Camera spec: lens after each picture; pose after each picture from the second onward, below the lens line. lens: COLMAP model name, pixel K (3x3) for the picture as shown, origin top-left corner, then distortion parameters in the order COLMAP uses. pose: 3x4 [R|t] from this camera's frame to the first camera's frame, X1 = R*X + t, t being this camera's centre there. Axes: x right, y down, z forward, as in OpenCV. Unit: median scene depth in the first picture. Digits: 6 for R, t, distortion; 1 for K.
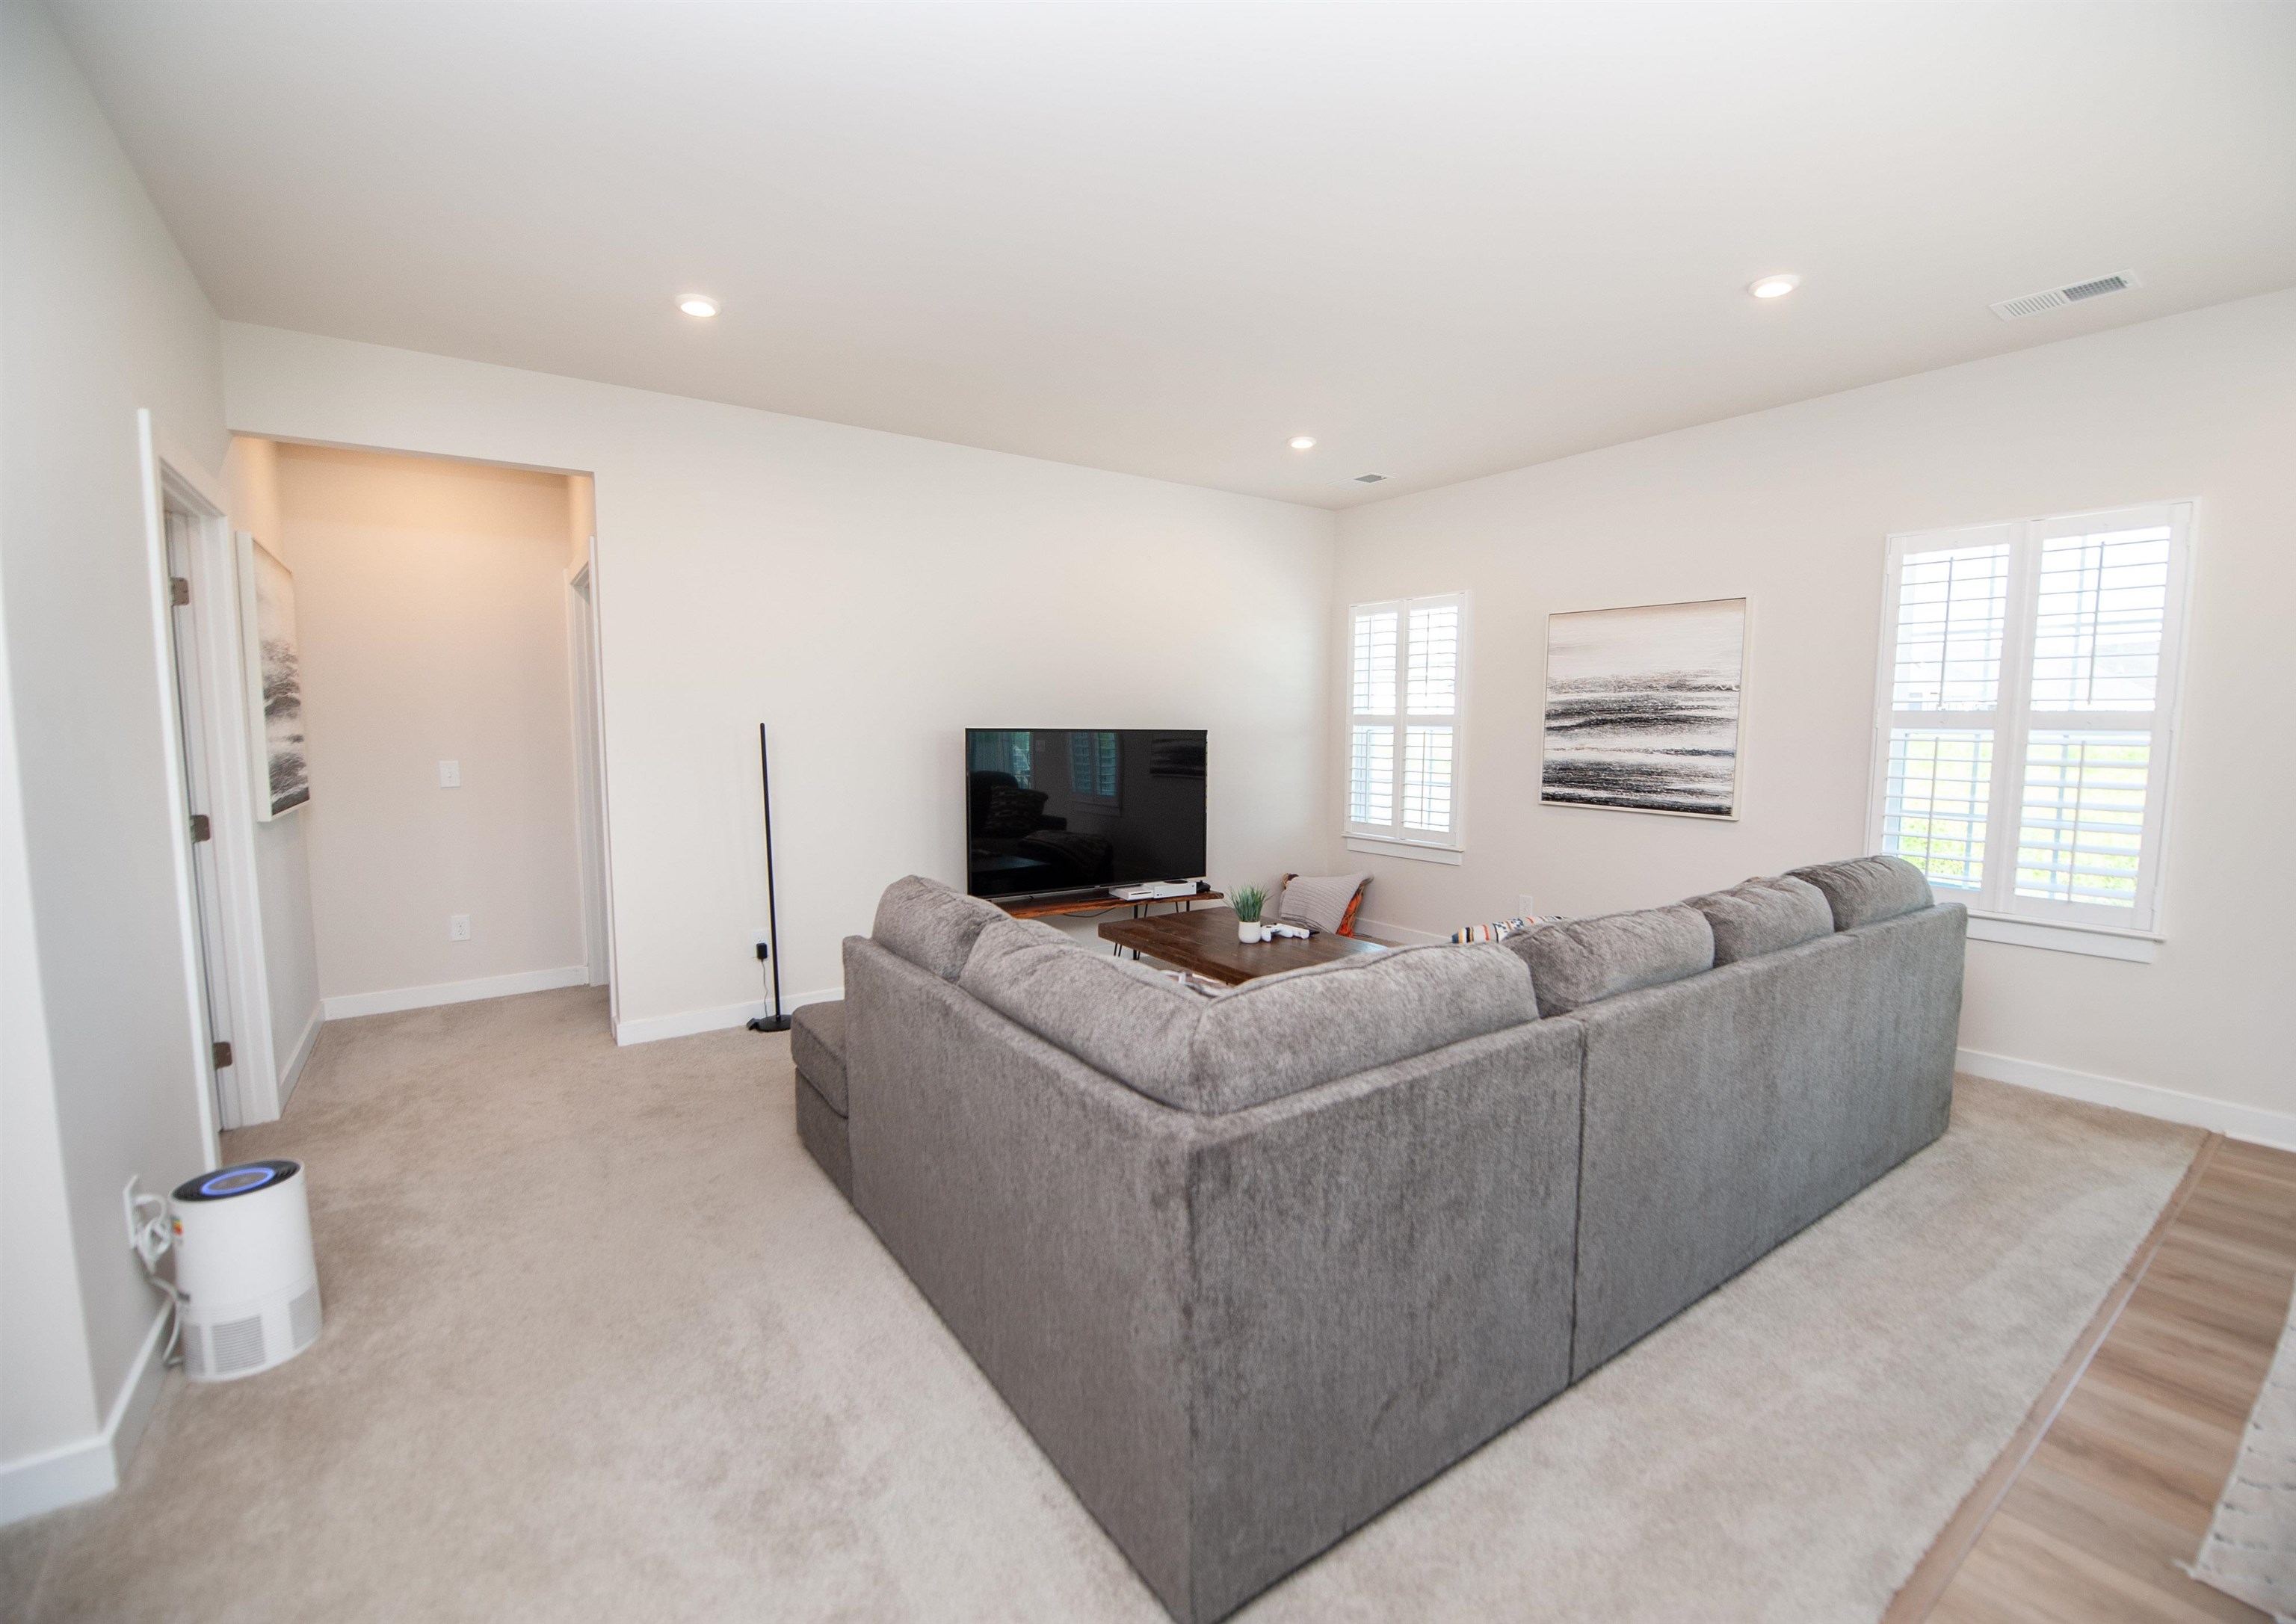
lens RADIAL K [[974.3, 0, 1179.9], [0, 974.3, 817.4], [0, 0, 1]] dist [-0.018820, -0.000087]
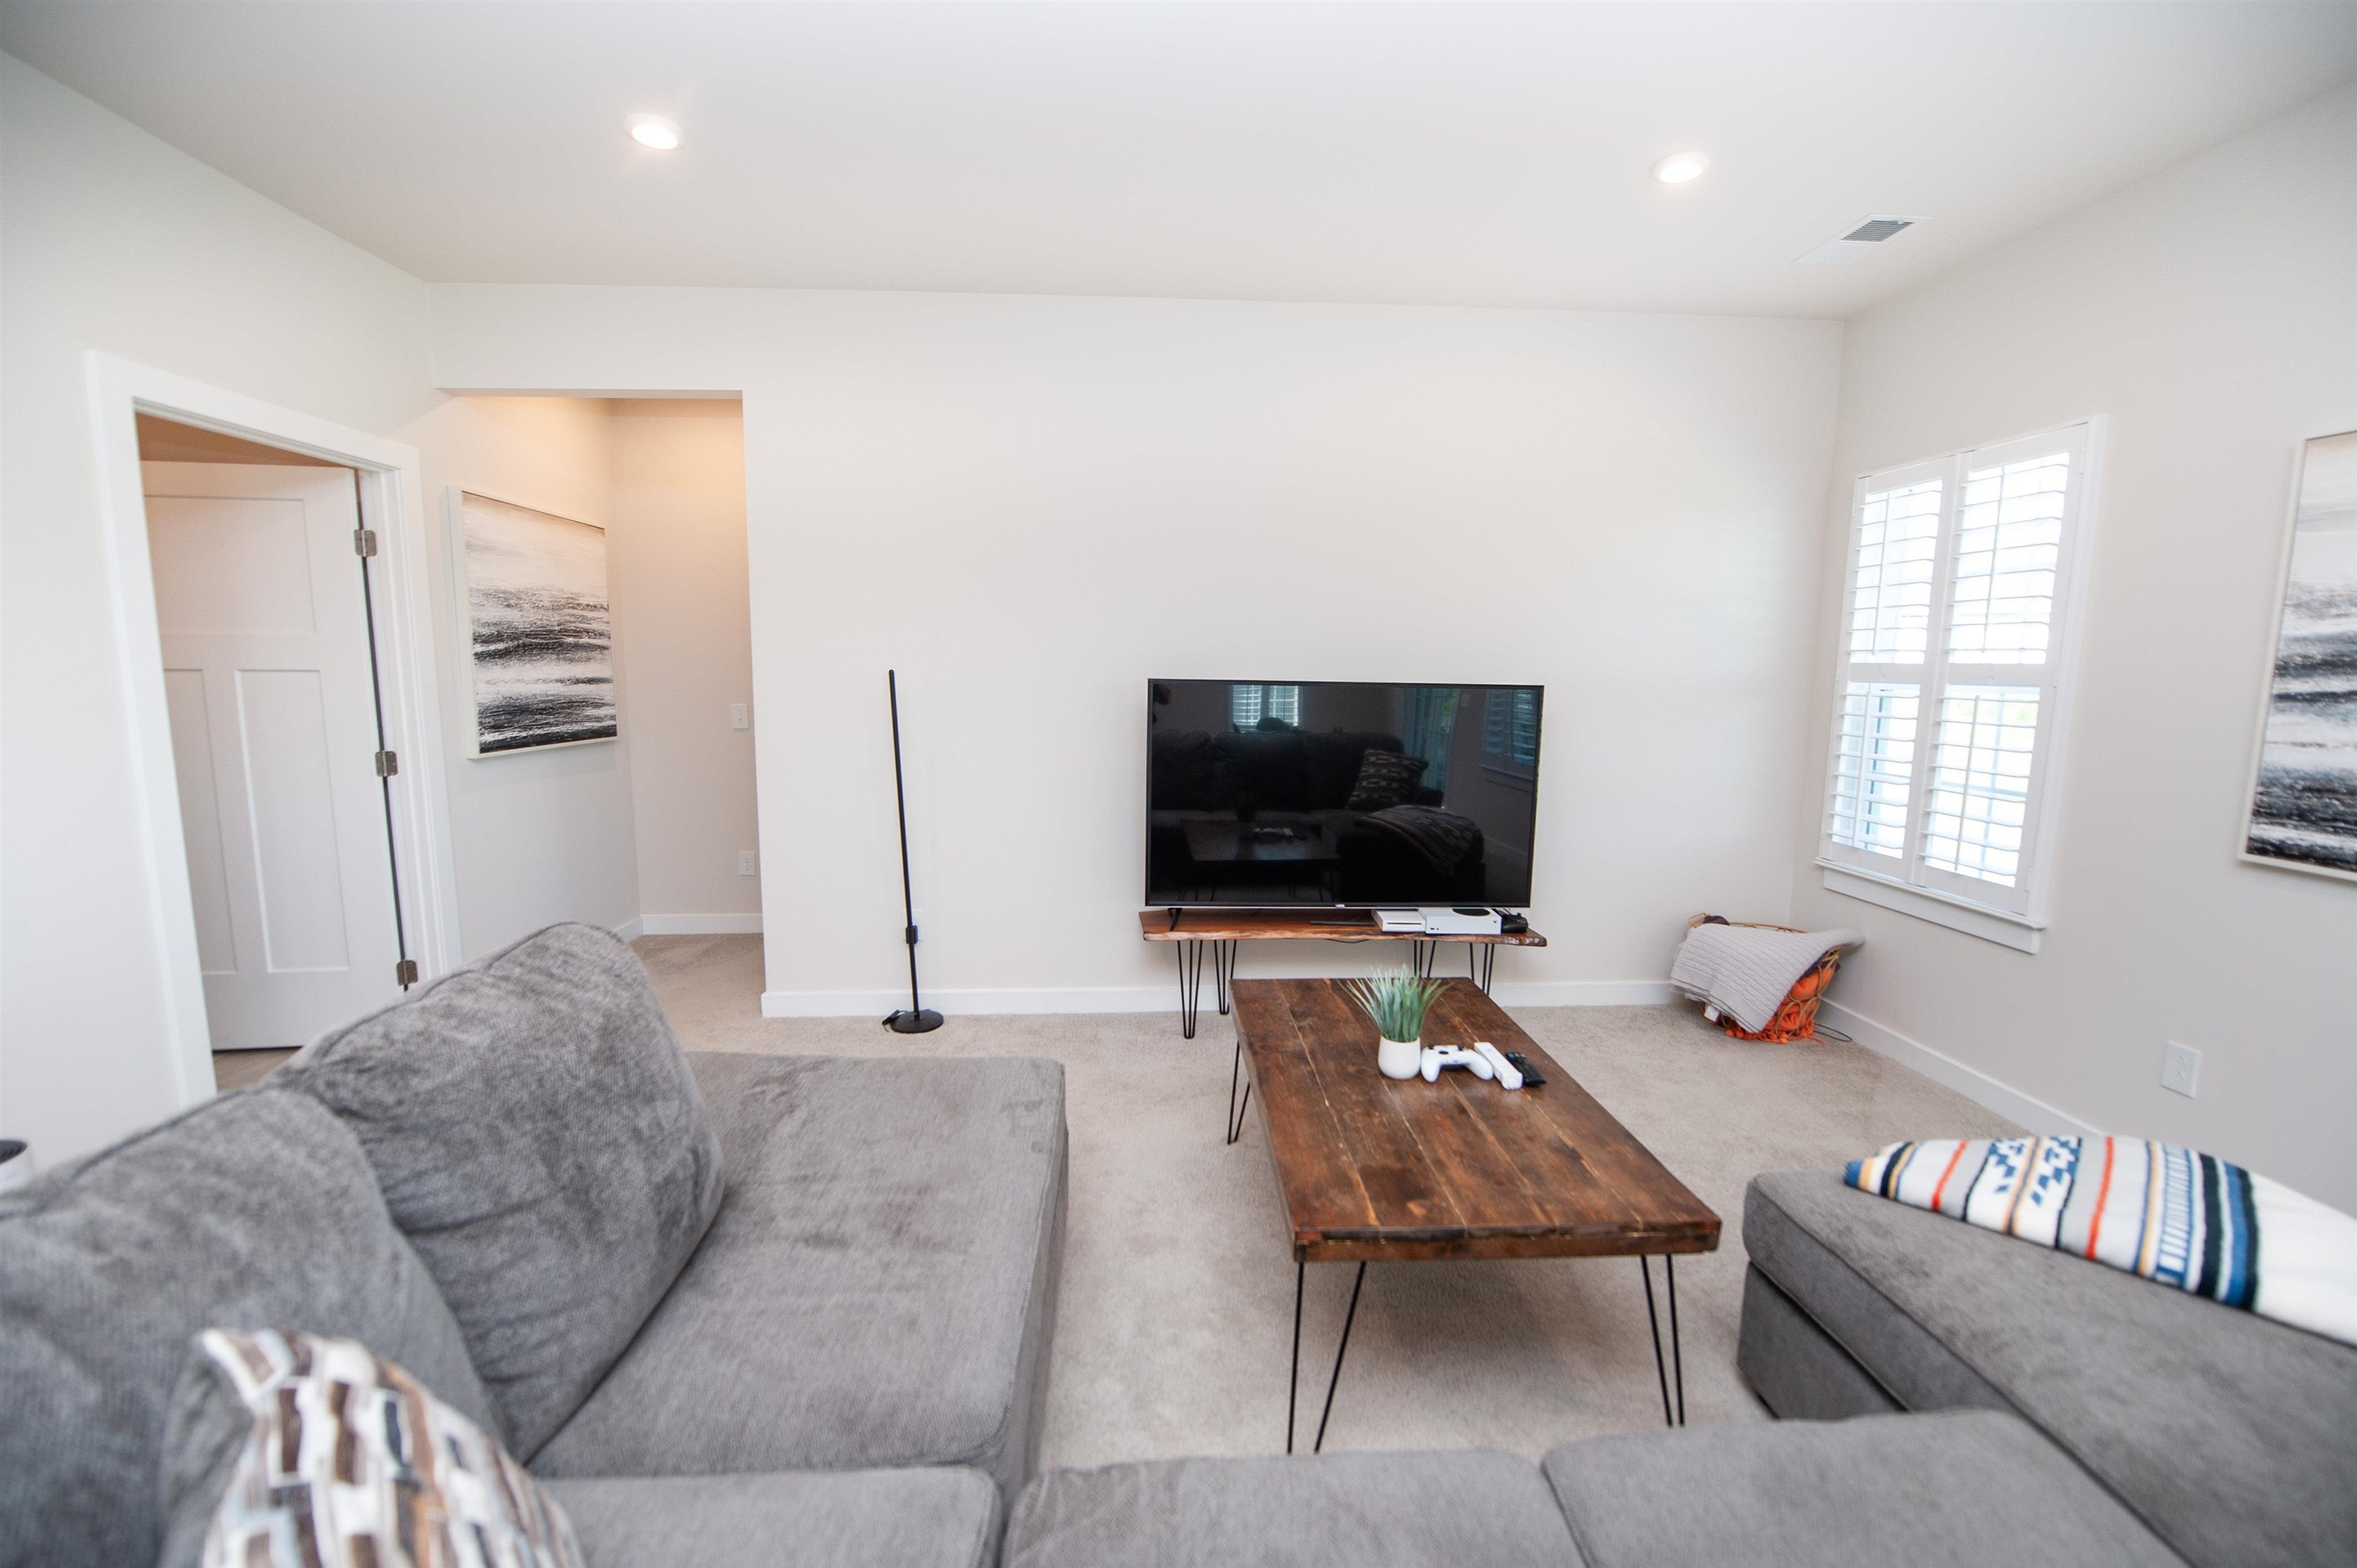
lens RADIAL K [[955.9, 0, 1171.8], [0, 955.9, 789.2], [0, 0, 1]] dist [-0.024595, -0.000177]
pose [[0.834215, 0.074176, -0.546428, 0.190769], [-0.059735, 0.997236, 0.044177, -0.037687], [0.548195, -0.004212, 0.836340, 0.368378]]
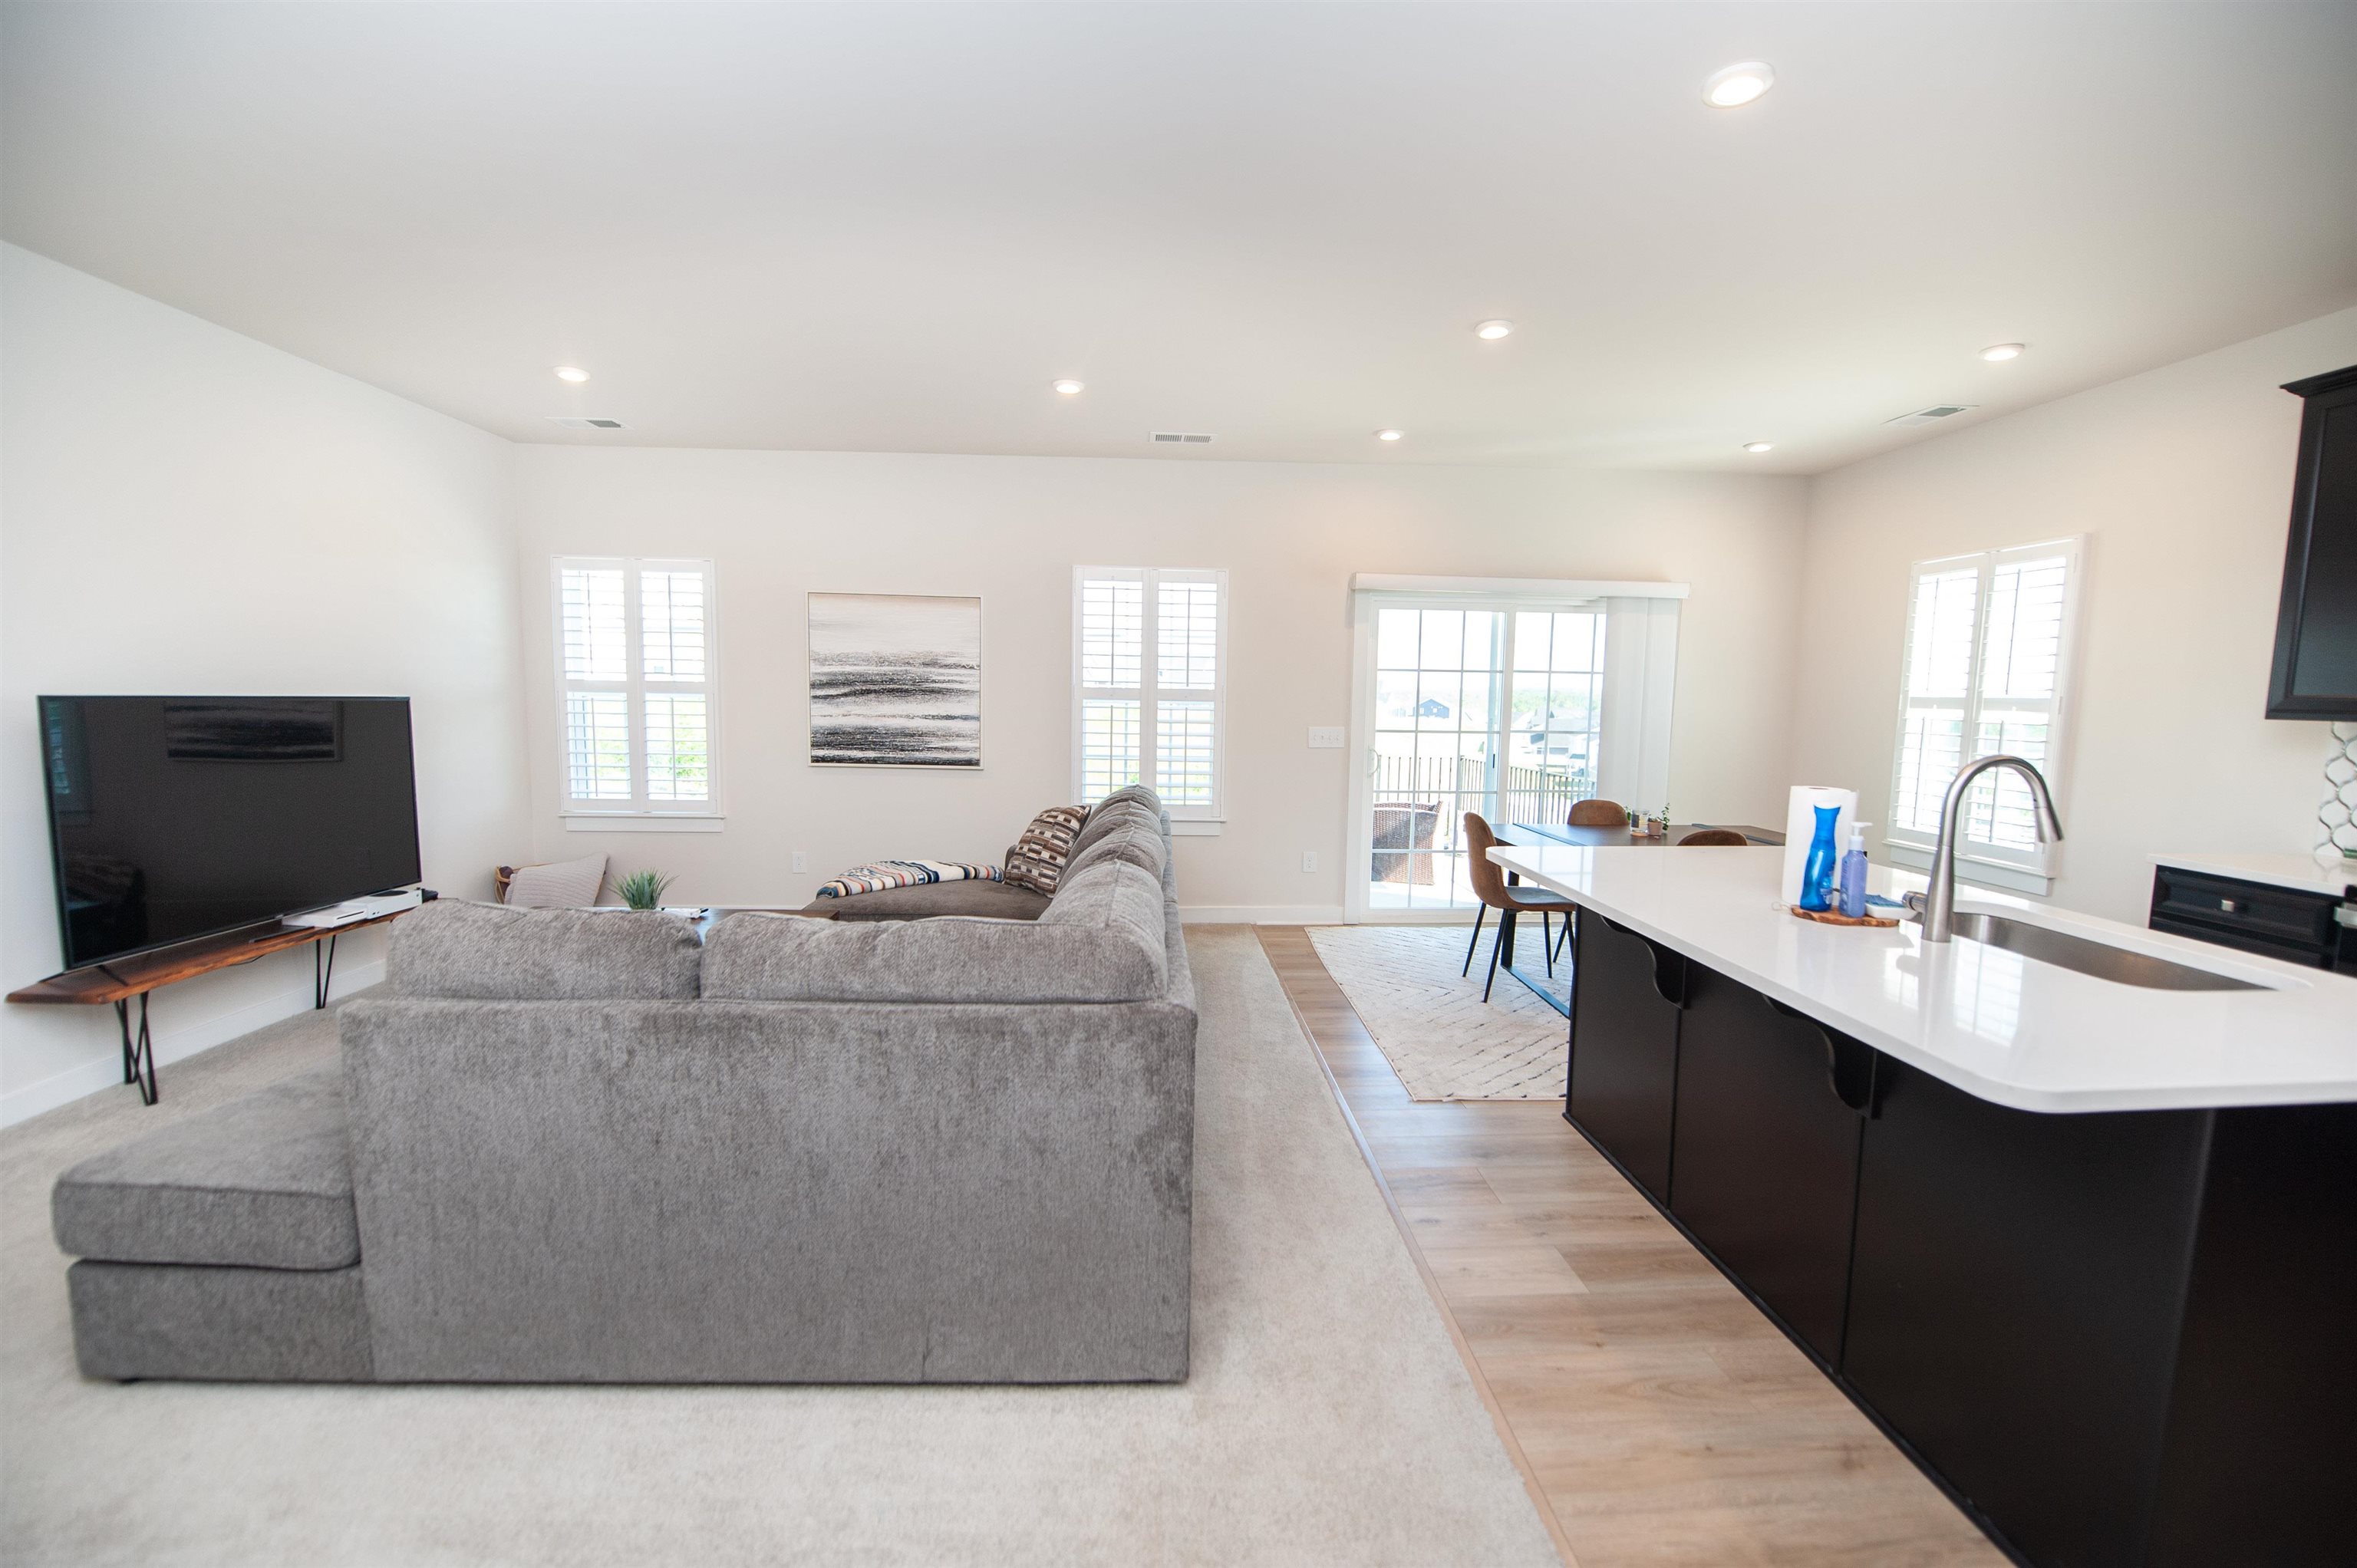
lens RADIAL K [[940.5, 0, 1189.4], [0, 940.5, 790.6], [0, 0, 1]] dist [-0.023541, -0.000782]
pose [[0.545812, -0.076883, 0.834373, -0.284966], [0.064502, 0.996682, 0.049644, -0.011457], [-0.835421, 0.026722, 0.548961, 0.069422]]
